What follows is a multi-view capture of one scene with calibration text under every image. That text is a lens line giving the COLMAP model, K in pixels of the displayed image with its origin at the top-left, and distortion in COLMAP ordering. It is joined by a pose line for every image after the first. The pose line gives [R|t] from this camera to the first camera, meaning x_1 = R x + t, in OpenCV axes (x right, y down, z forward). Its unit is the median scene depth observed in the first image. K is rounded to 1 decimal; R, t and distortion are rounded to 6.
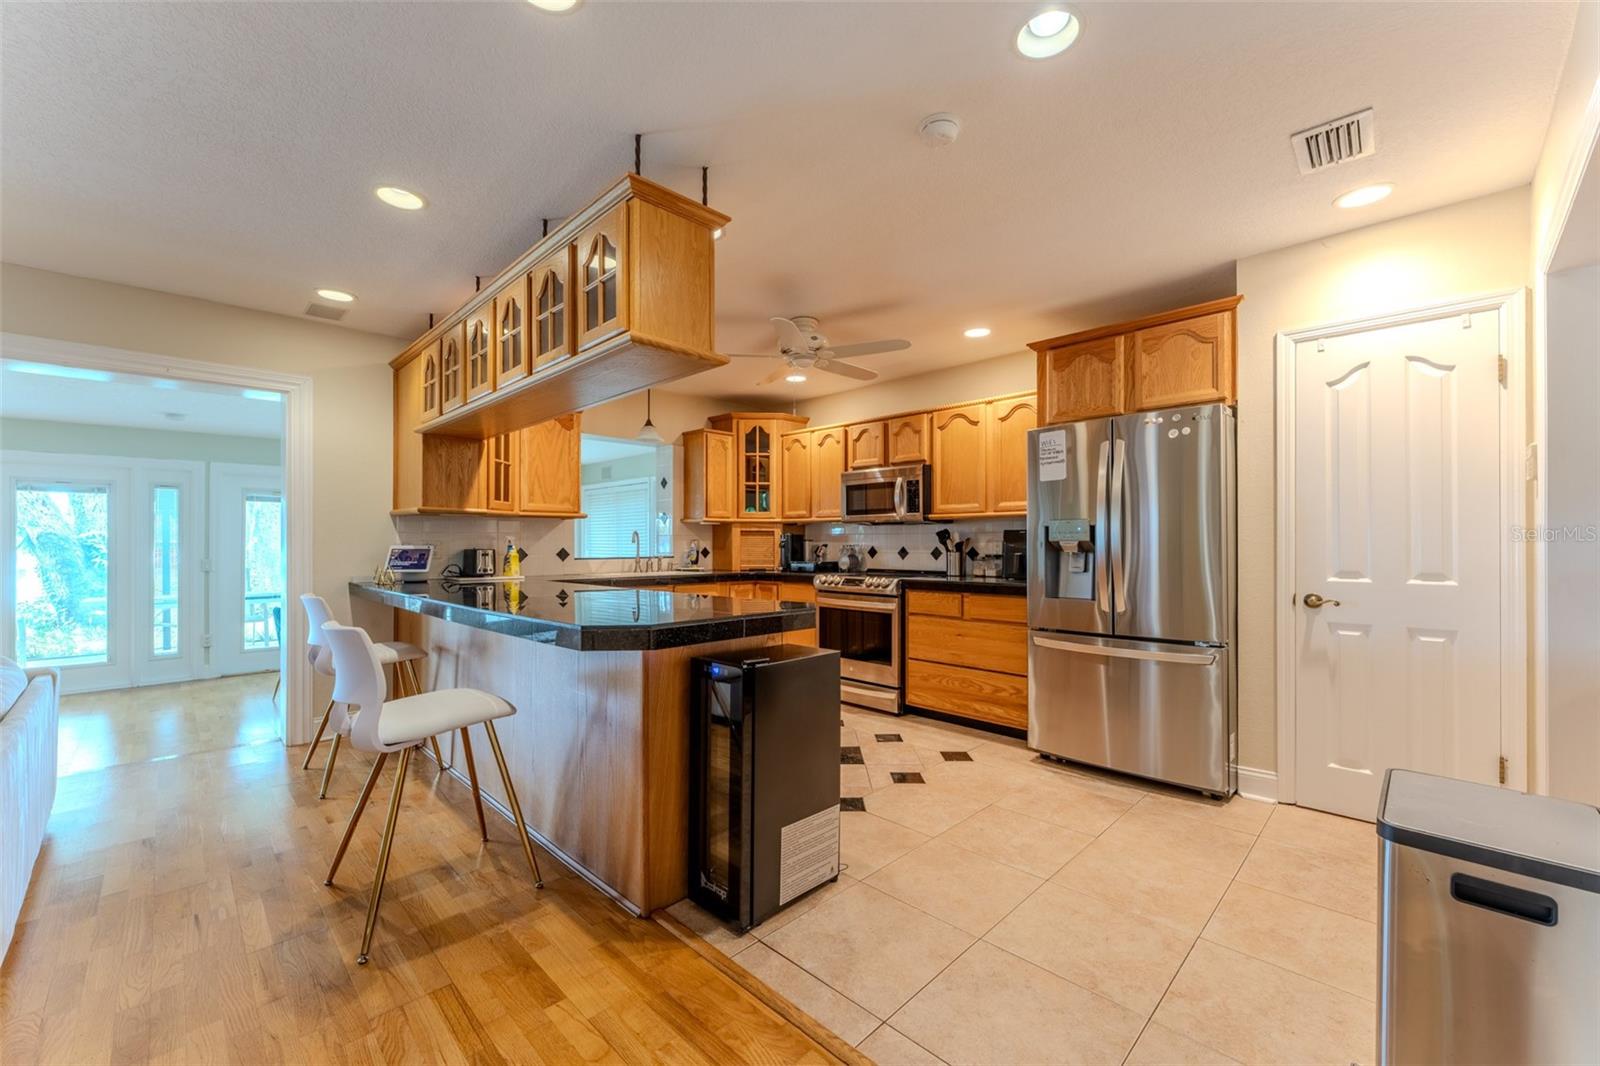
lens RADIAL K [[635.7, 0, 807.9], [0, 635.7, 536.4], [0, 0, 1]] dist [0.000134, 0.000016]
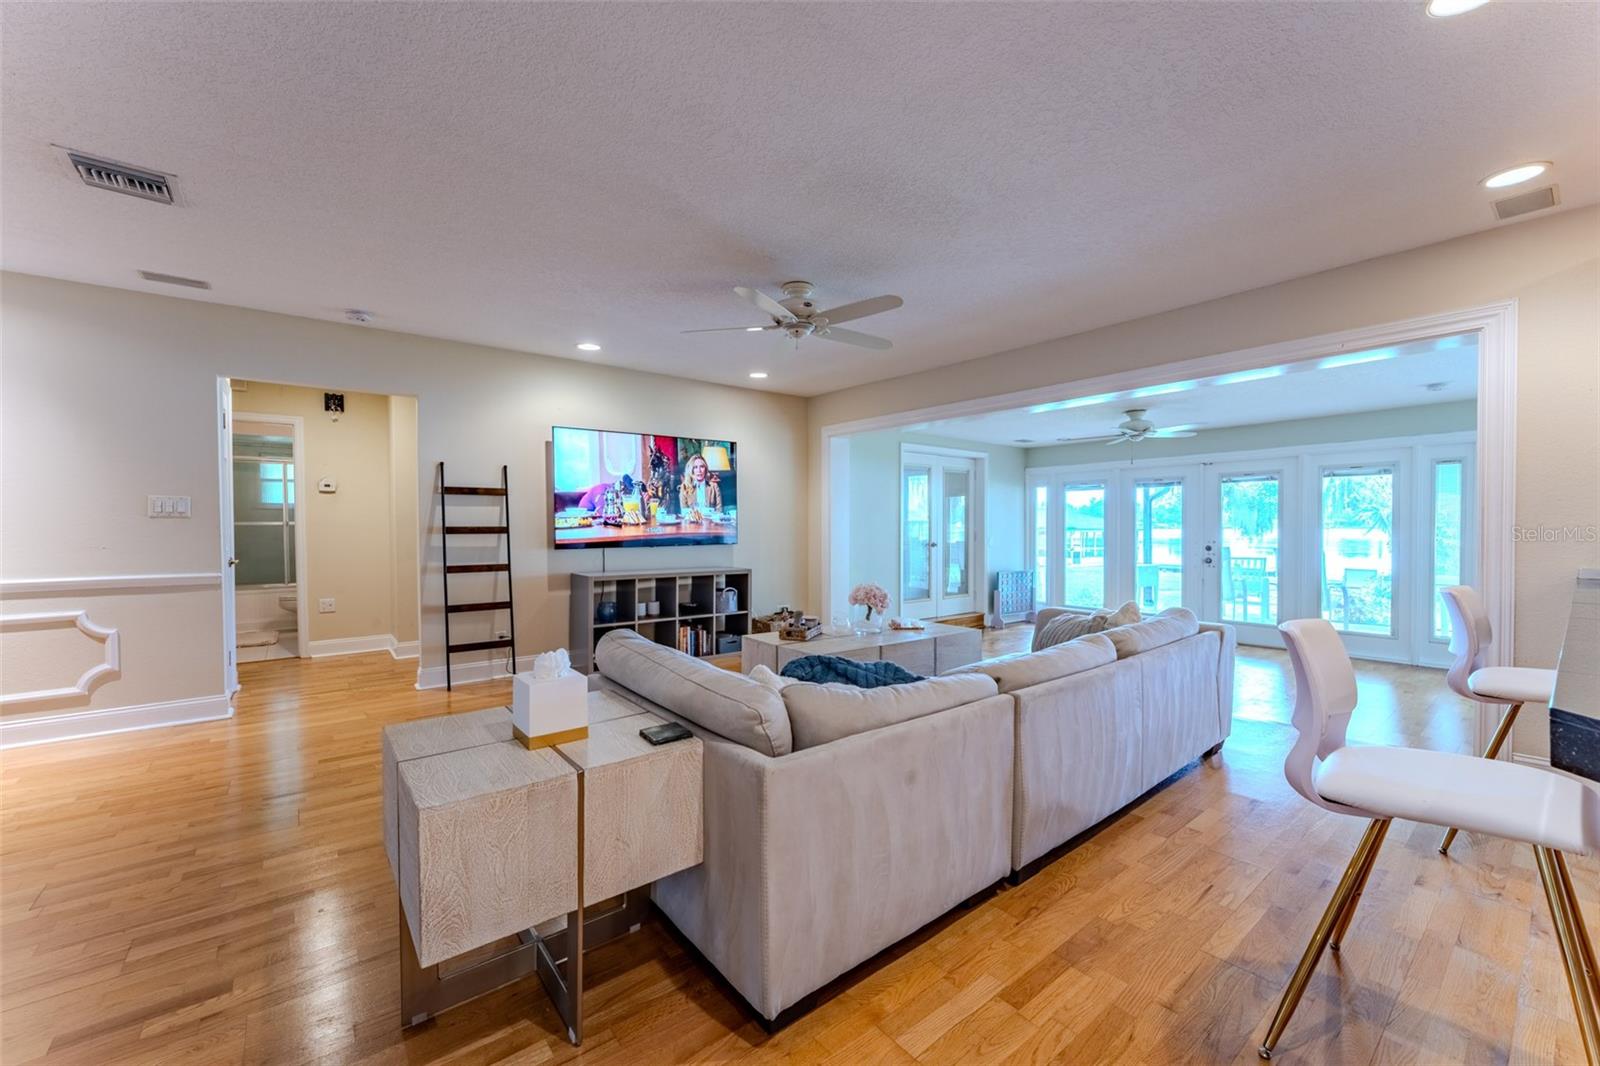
lens RADIAL K [[635.7, 0, 806.5], [0, 635.7, 538.7], [0, 0, 1]] dist [0.000134, 0.000016]
pose [[-0.107001, 0.024078, -0.993967, 0.047400], [0.012946, 0.999656, 0.022822, 0.002494], [0.994175, -0.010426, -0.107276, 0.200221]]
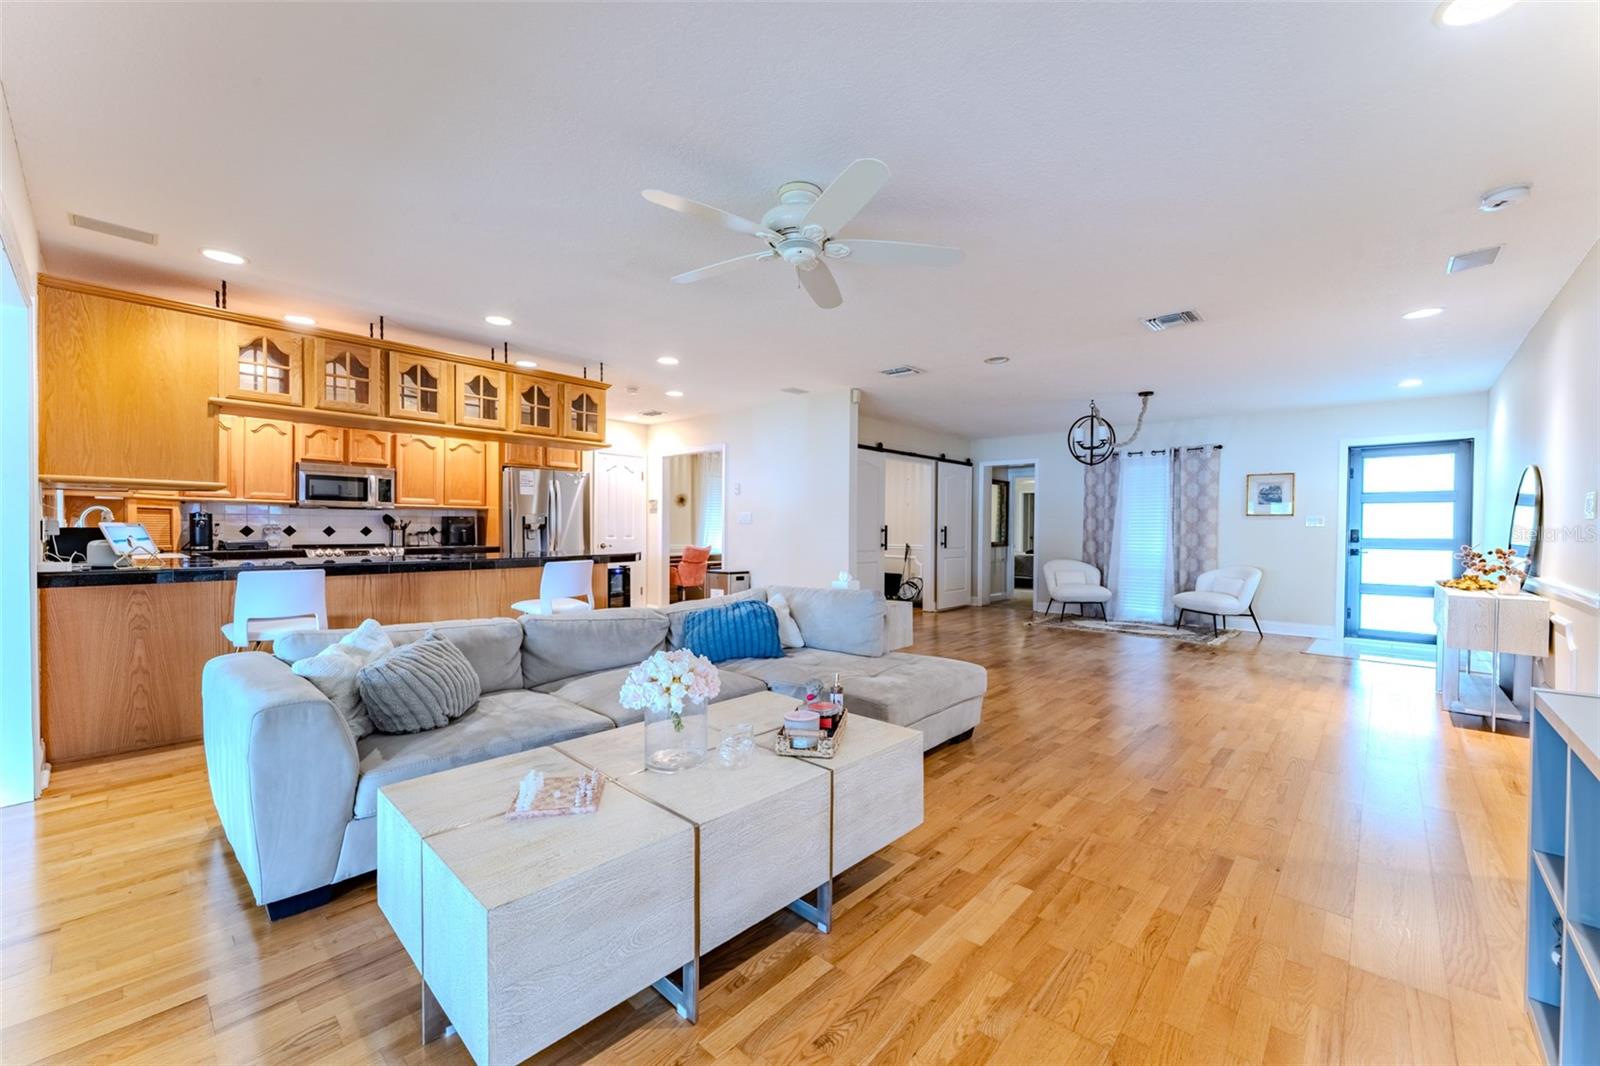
lens RADIAL K [[635.7, 0, 796.6], [0, 635.7, 538.2], [0, 0, 1]] dist [0.000134, 0.000016]
pose [[-0.040095, -0.009501, 0.999151, -1.253977], [-0.014727, 0.999852, 0.008917, 0.016081], [-0.999087, -0.014357, -0.040229, 0.128267]]
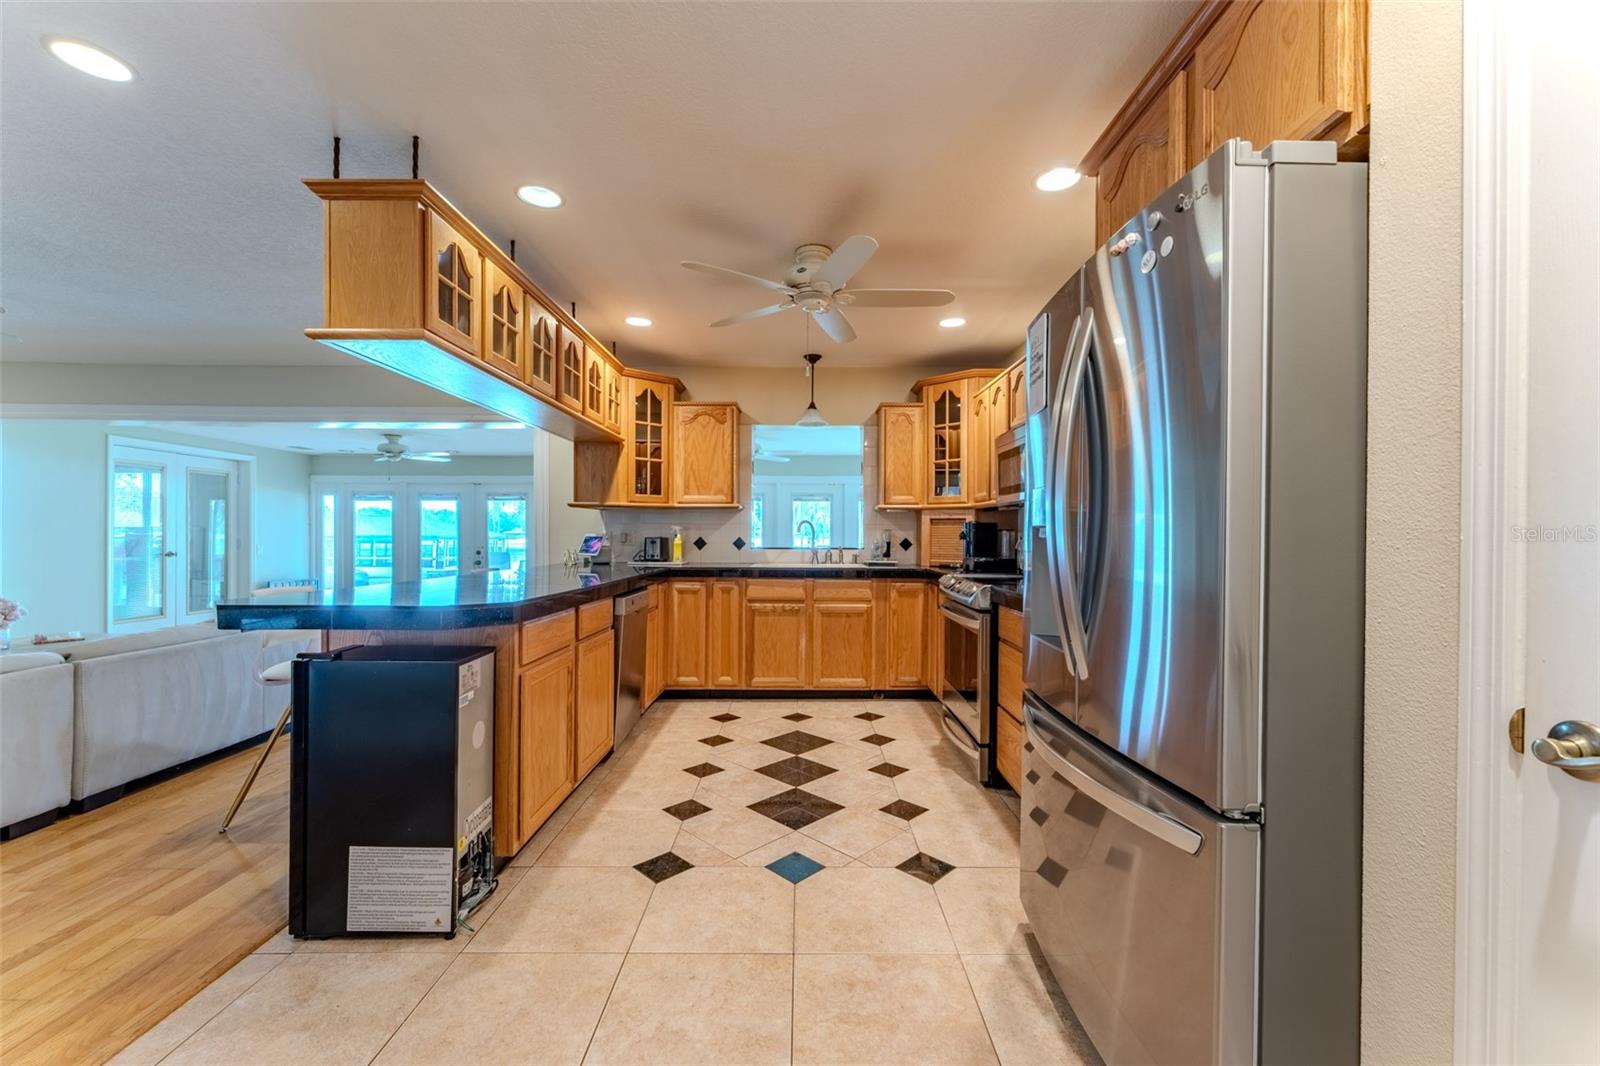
lens RADIAL K [[635.7, 0, 805.4], [0, 635.7, 534.3], [0, 0, 1]] dist [0.000134, 0.000016]
pose [[0.708804, 0.004739, -0.705390, 0.446562], [0.001959, 0.999960, 0.008687, 0.004630], [0.705403, -0.007539, 0.708767, 0.349482]]
